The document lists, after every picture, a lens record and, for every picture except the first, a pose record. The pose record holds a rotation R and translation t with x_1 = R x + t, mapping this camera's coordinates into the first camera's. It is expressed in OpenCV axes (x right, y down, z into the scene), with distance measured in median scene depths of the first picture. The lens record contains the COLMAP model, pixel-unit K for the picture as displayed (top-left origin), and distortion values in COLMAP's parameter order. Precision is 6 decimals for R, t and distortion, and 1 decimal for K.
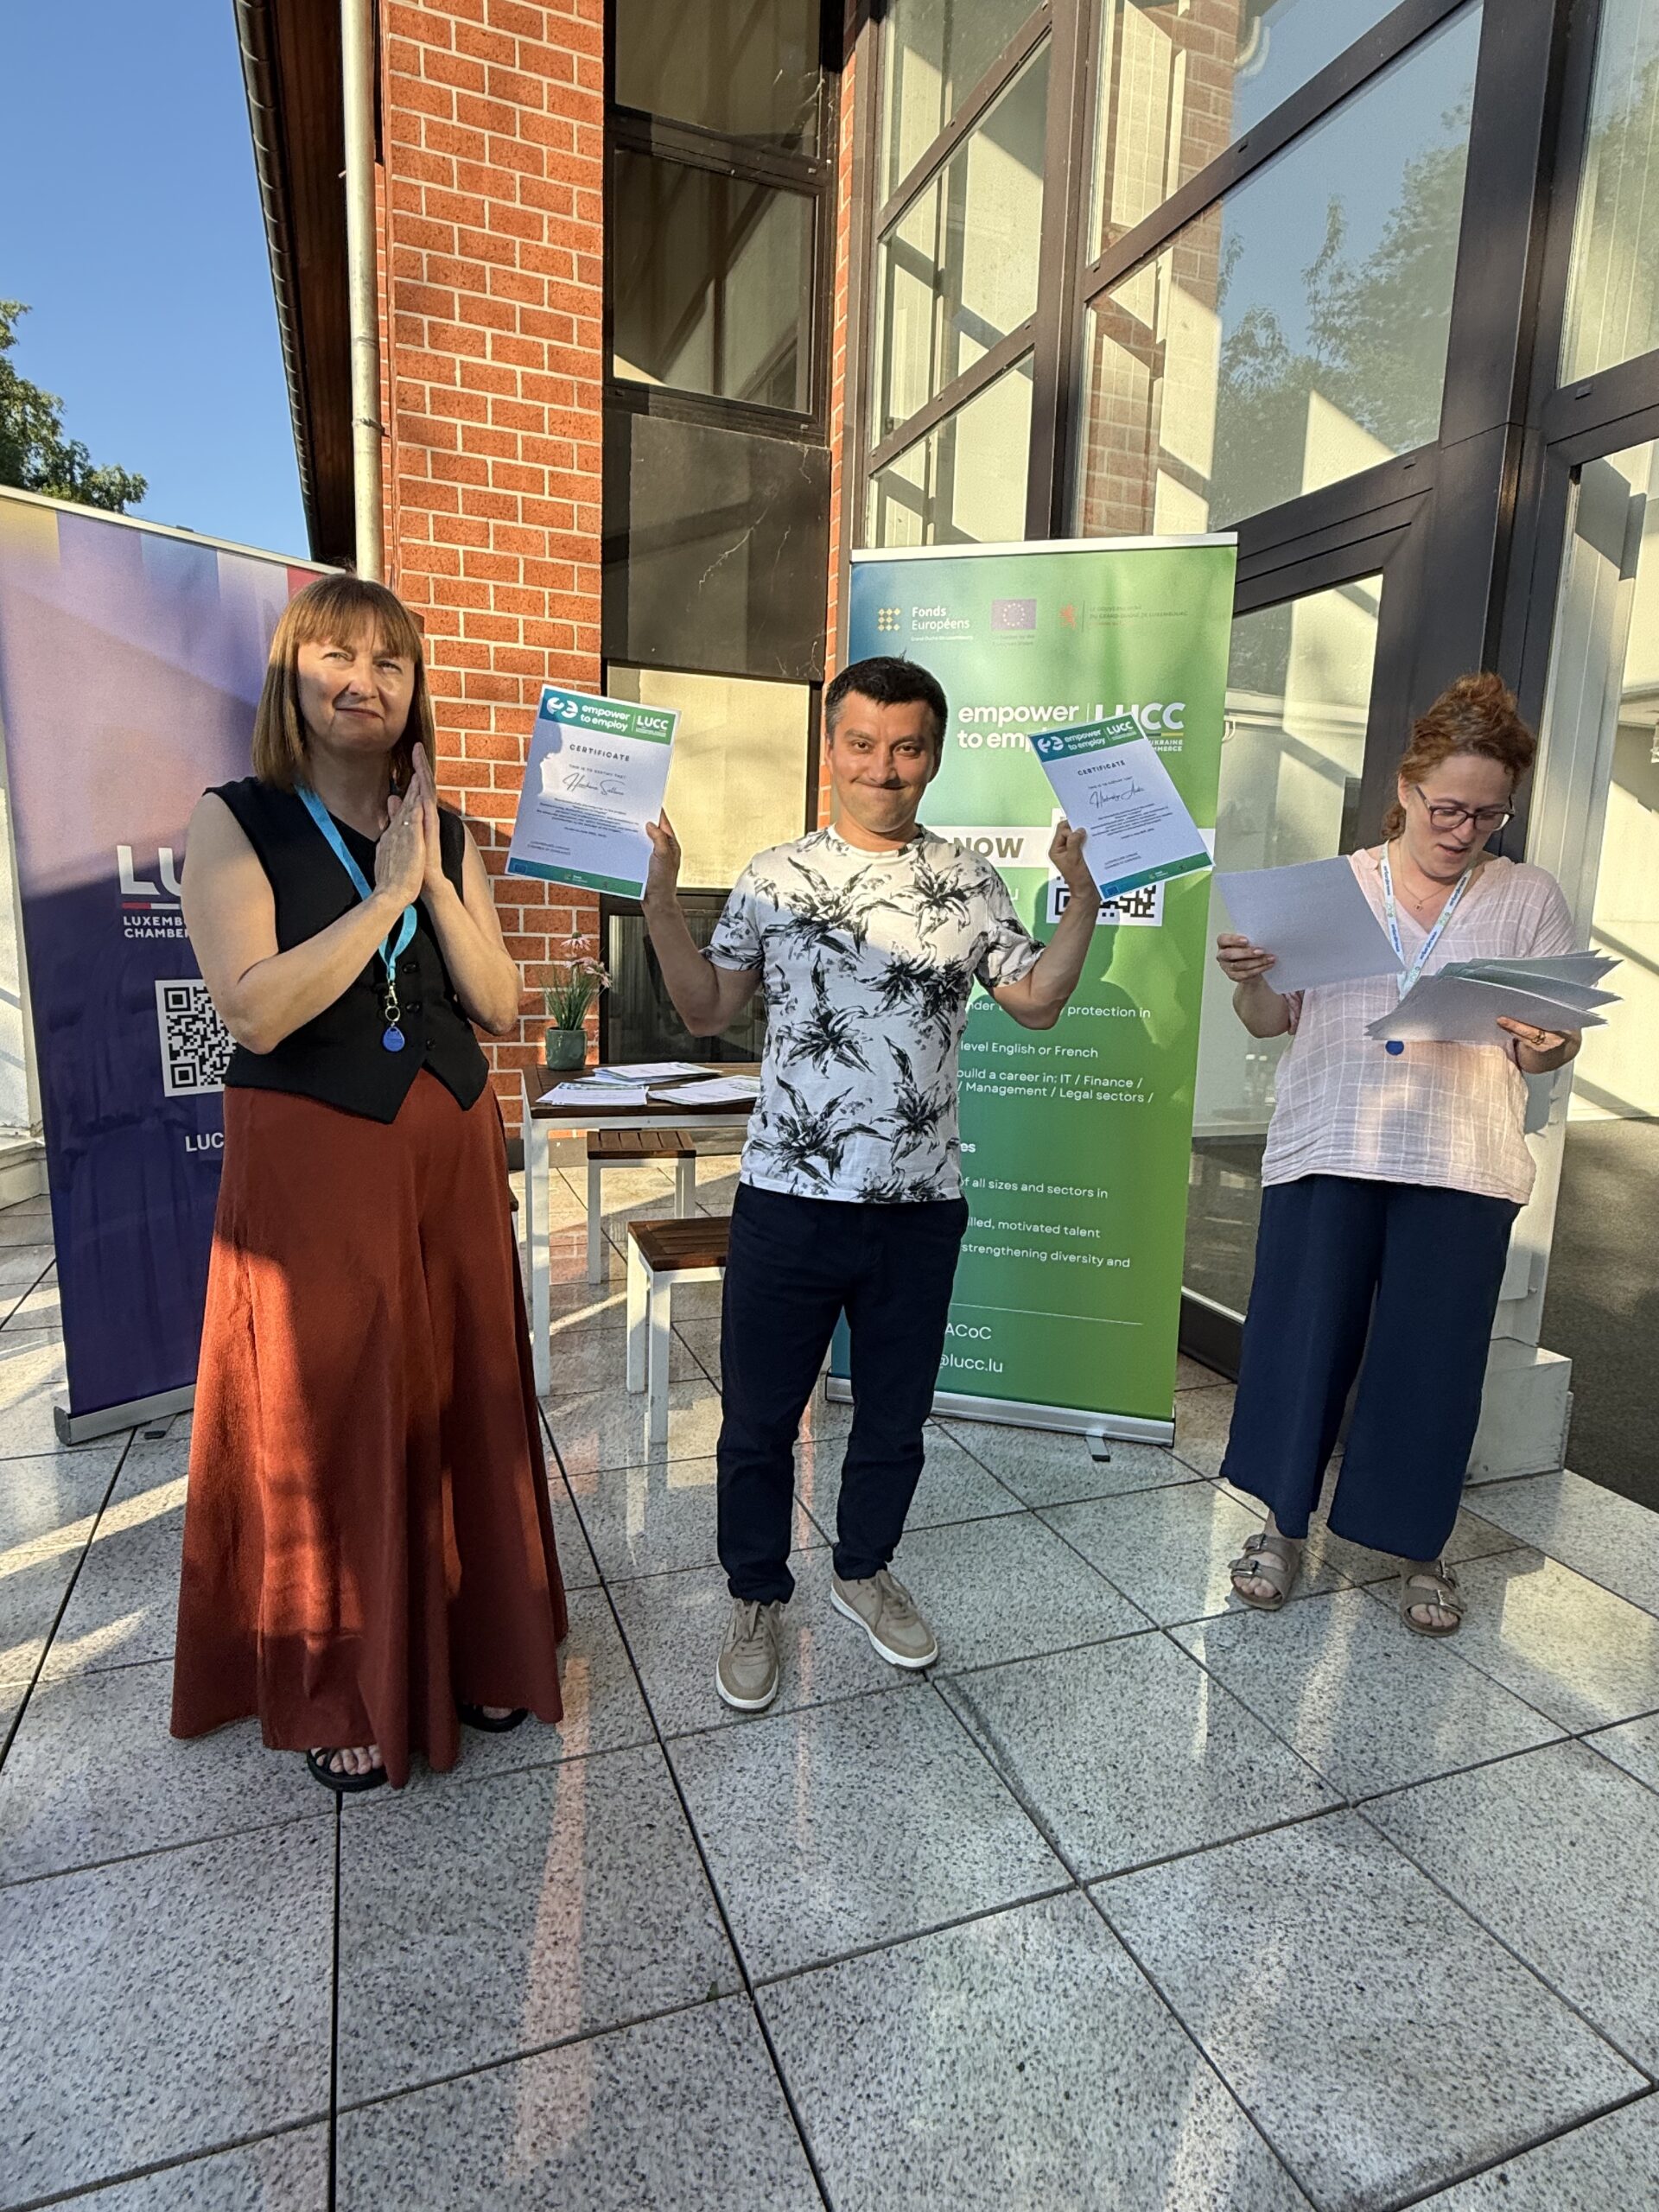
lens RADIAL K [[1214.2, 0, 829.5], [0, 1214.2, 1106.0], [0, 0, 1]] dist [0.002125, -0.000687]
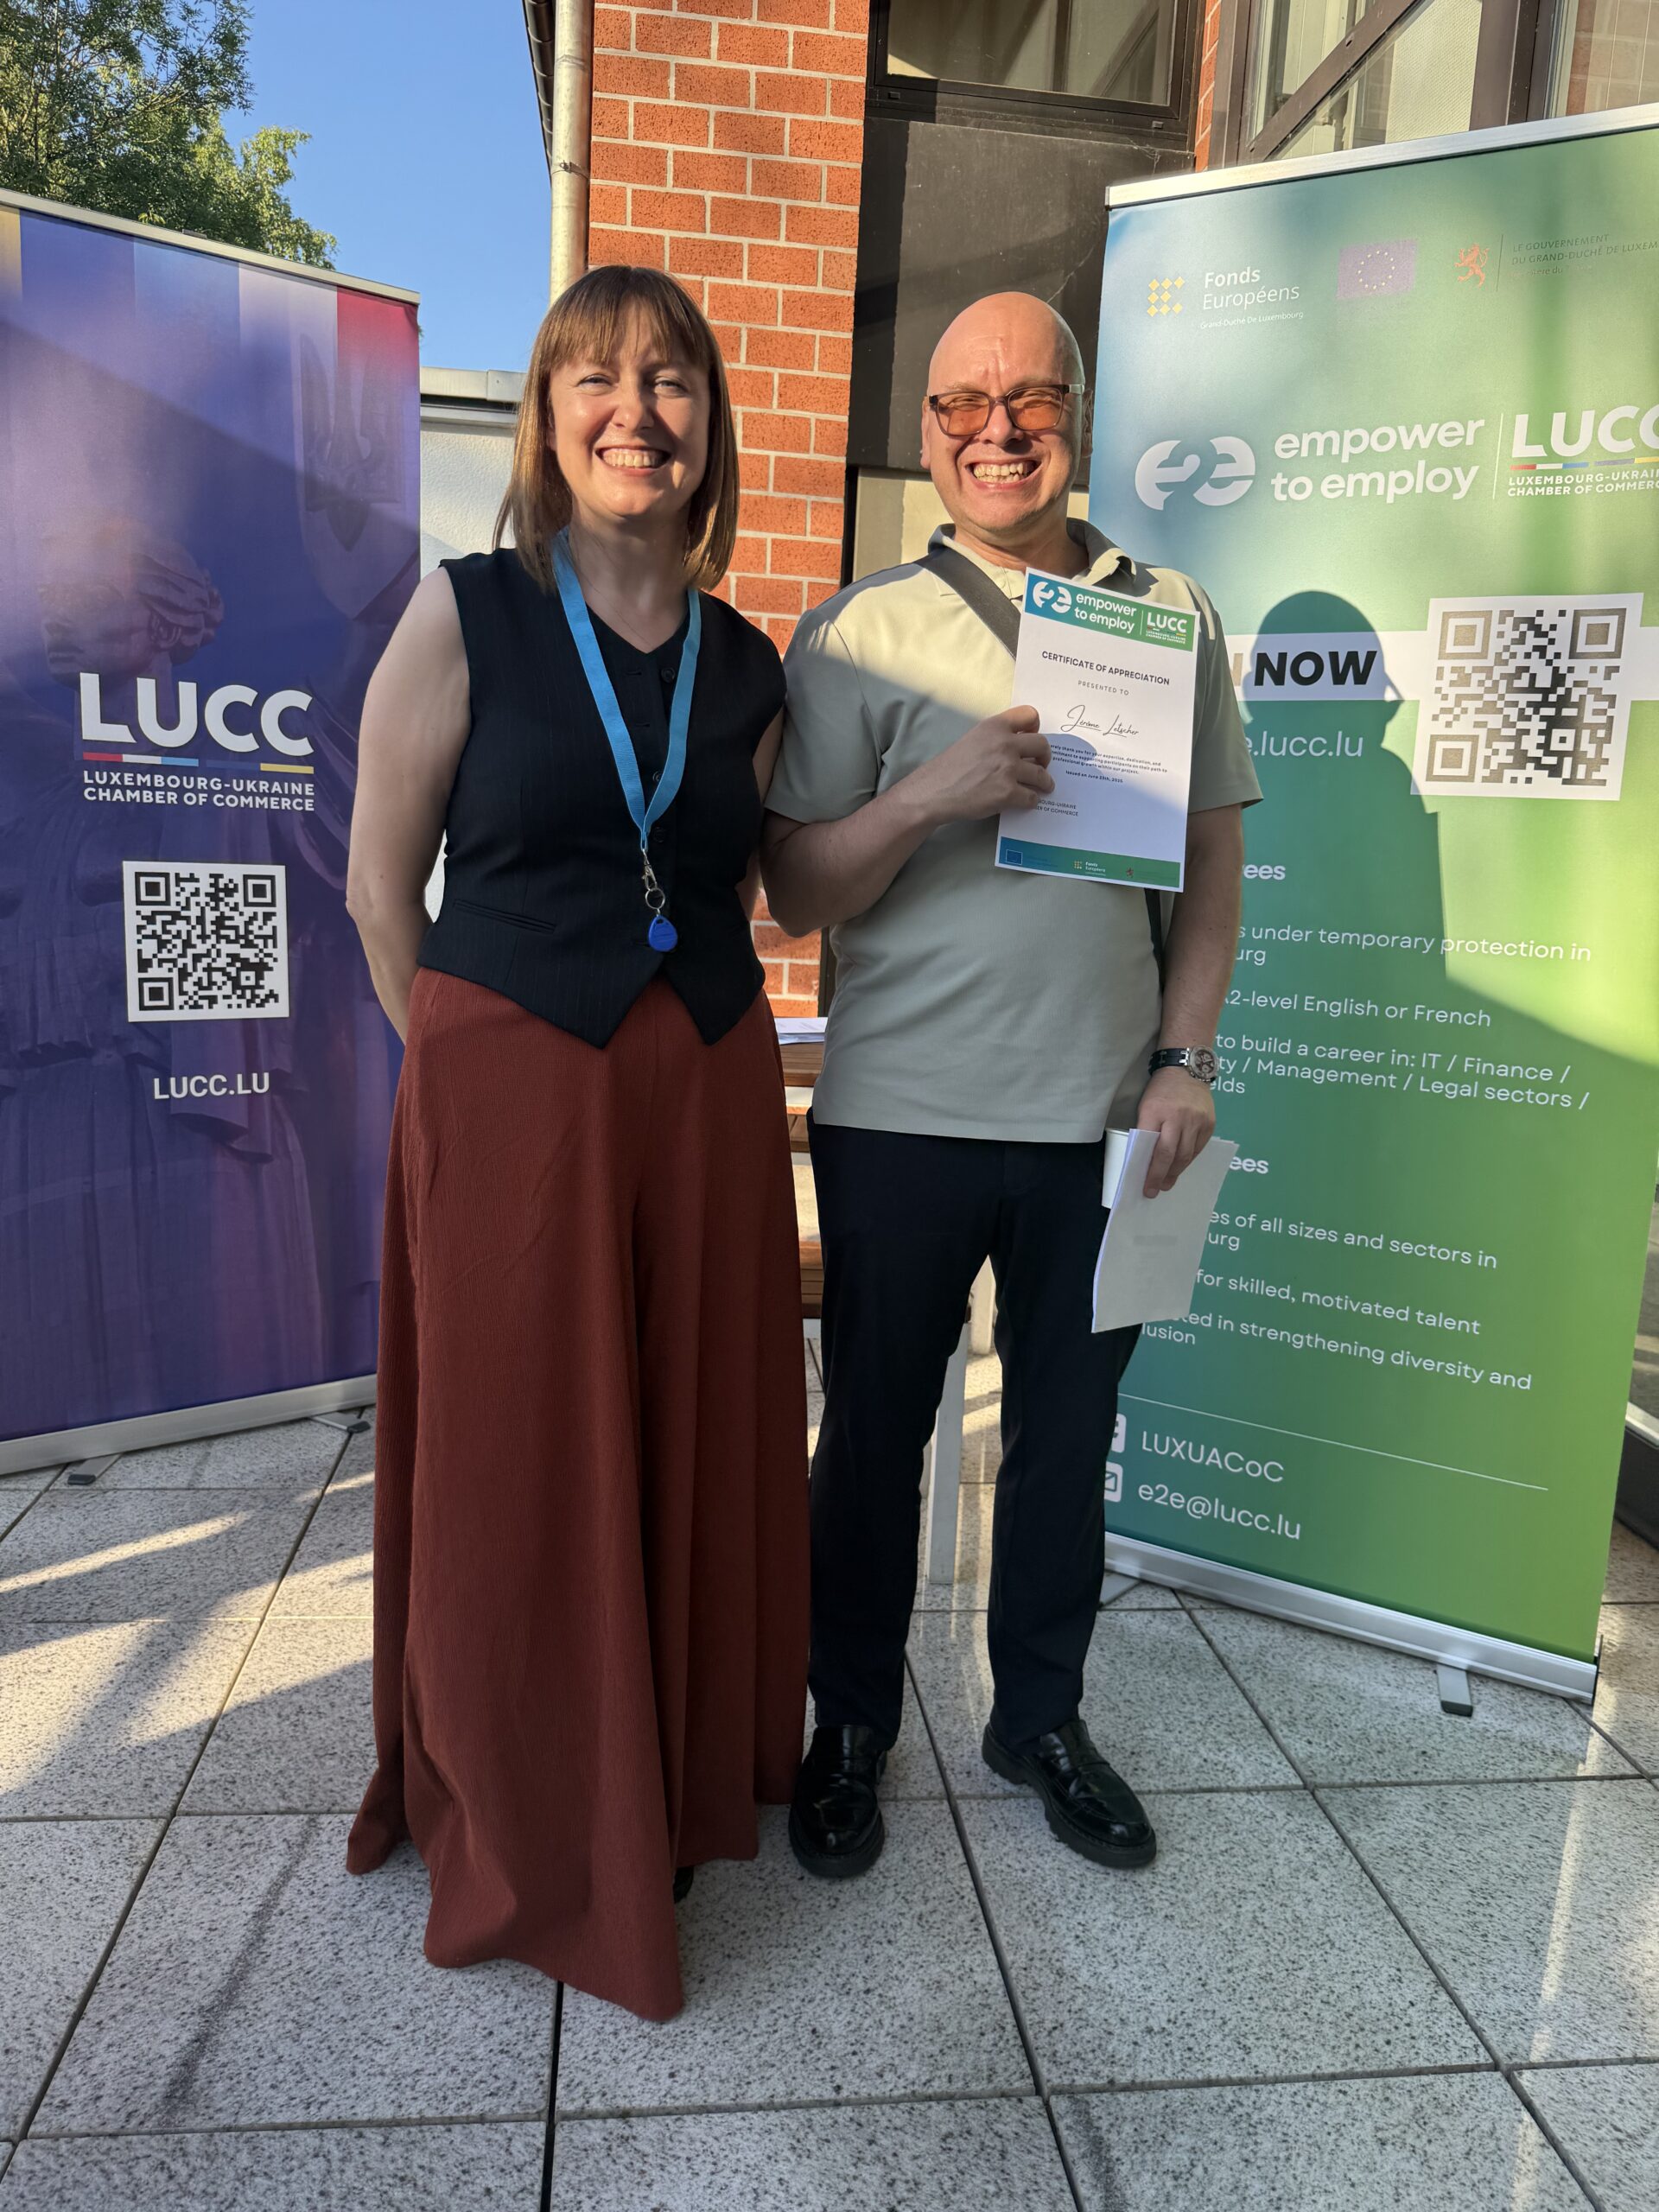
lens RADIAL K [[1566.9, 0, 829.9], [0, 1566.9, 1100.1], [0, 0, 1]] dist [-0.004145, -0.005311]
pose [[0.968266, 0.058606, -0.242955, 0.055437], [-0.059241, 0.998233, 0.004697, 0.006040], [0.242801, 0.009845, 0.970026, 0.108682]]
